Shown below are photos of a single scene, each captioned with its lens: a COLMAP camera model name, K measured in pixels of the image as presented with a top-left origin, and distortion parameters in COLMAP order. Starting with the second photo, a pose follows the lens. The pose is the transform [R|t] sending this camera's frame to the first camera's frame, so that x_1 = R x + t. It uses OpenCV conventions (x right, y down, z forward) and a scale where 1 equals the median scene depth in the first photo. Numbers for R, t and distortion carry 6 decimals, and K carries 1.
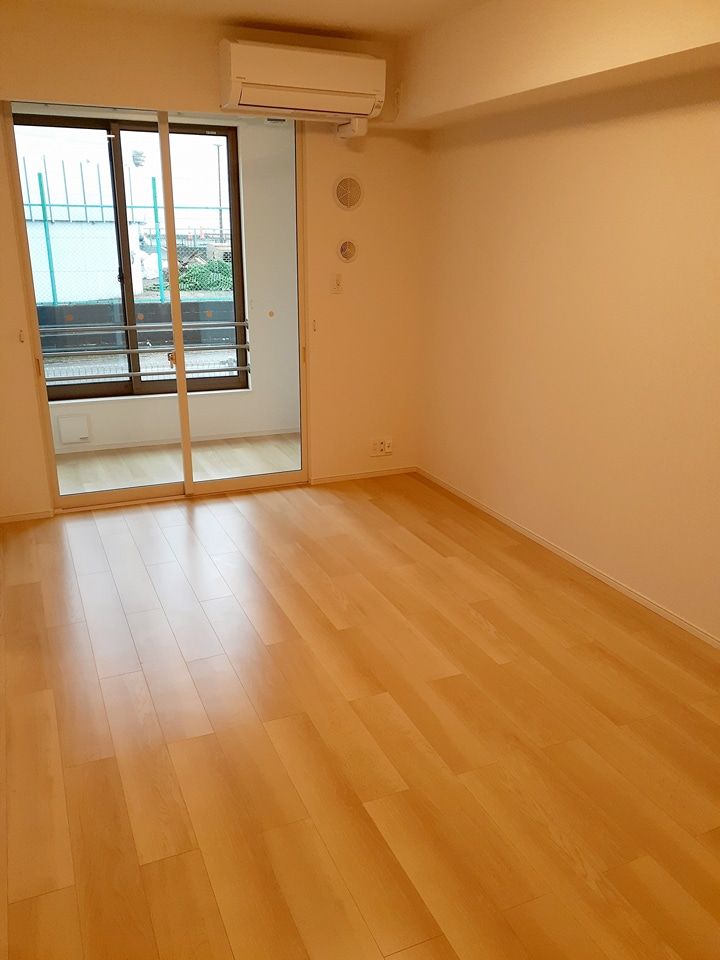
lens RADIAL K [[783.6, 0, 360.0], [0, 783.6, 480.0], [0, 0, 1]] dist [0.018038, -0.008967]
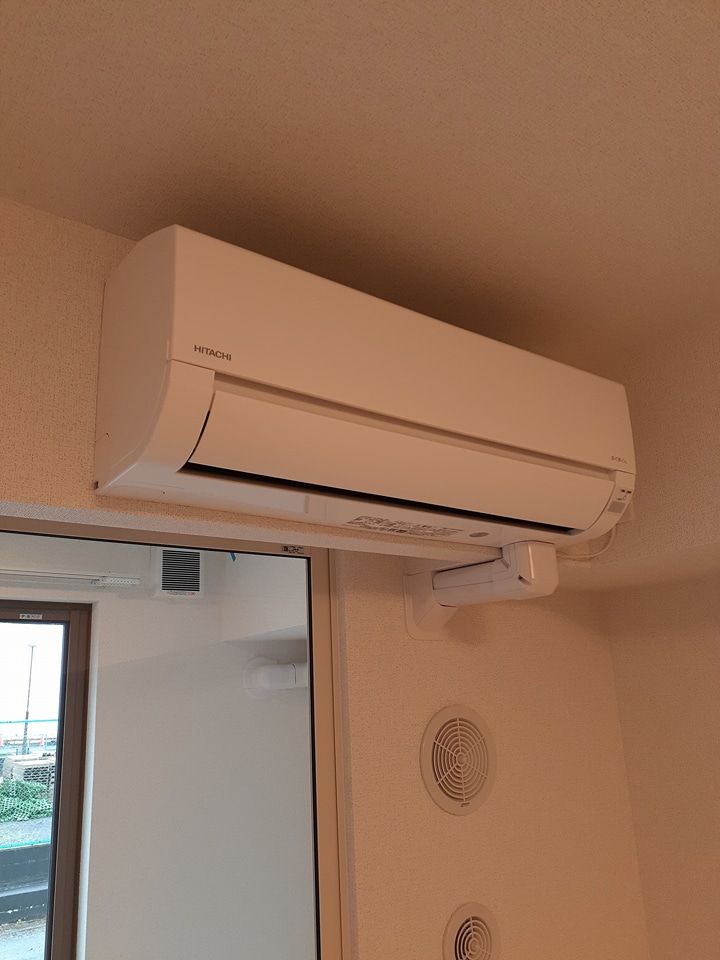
lens RADIAL K [[783.6, 0, 360.0], [0, 783.6, 480.0], [0, 0, 1]] dist [0.018038, -0.008967]
pose [[0.974789, 0.012691, 0.222766, -0.141562], [0.115422, 0.825742, -0.552112, -0.310978], [-0.190954, 0.563905, 0.803460, 0.735558]]
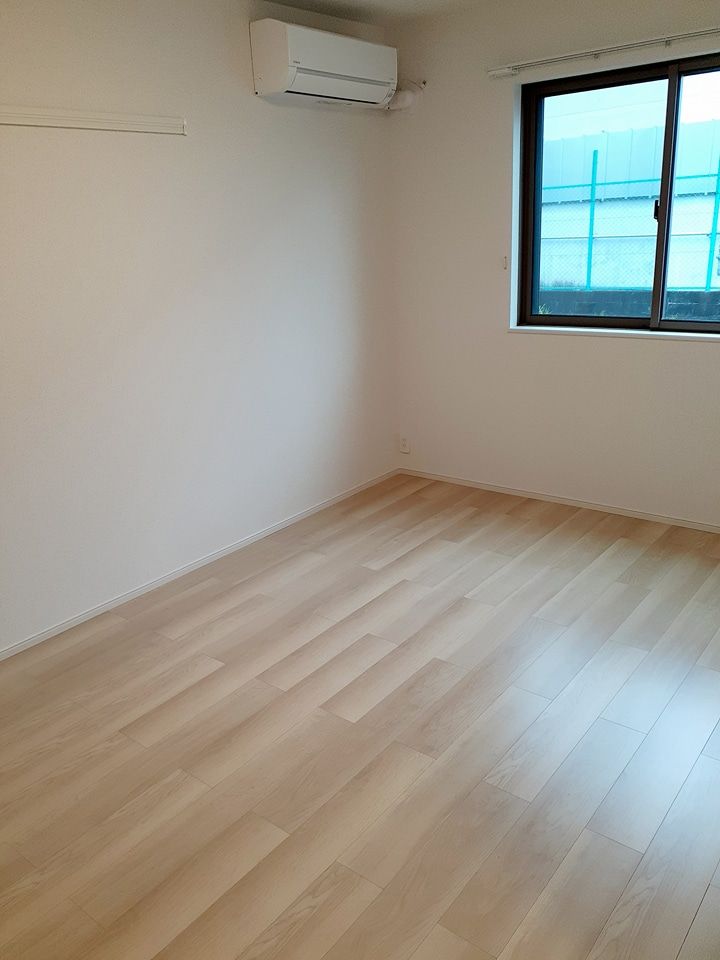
lens RADIAL K [[783.6, 0, 360.0], [0, 783.6, 480.0], [0, 0, 1]] dist [0.018038, -0.008967]
pose [[0.888079, -0.186729, 0.420057, -0.490516], [0.188787, 0.981317, 0.037096, -0.048384], [-0.419136, 0.046357, 0.906739, 0.149128]]
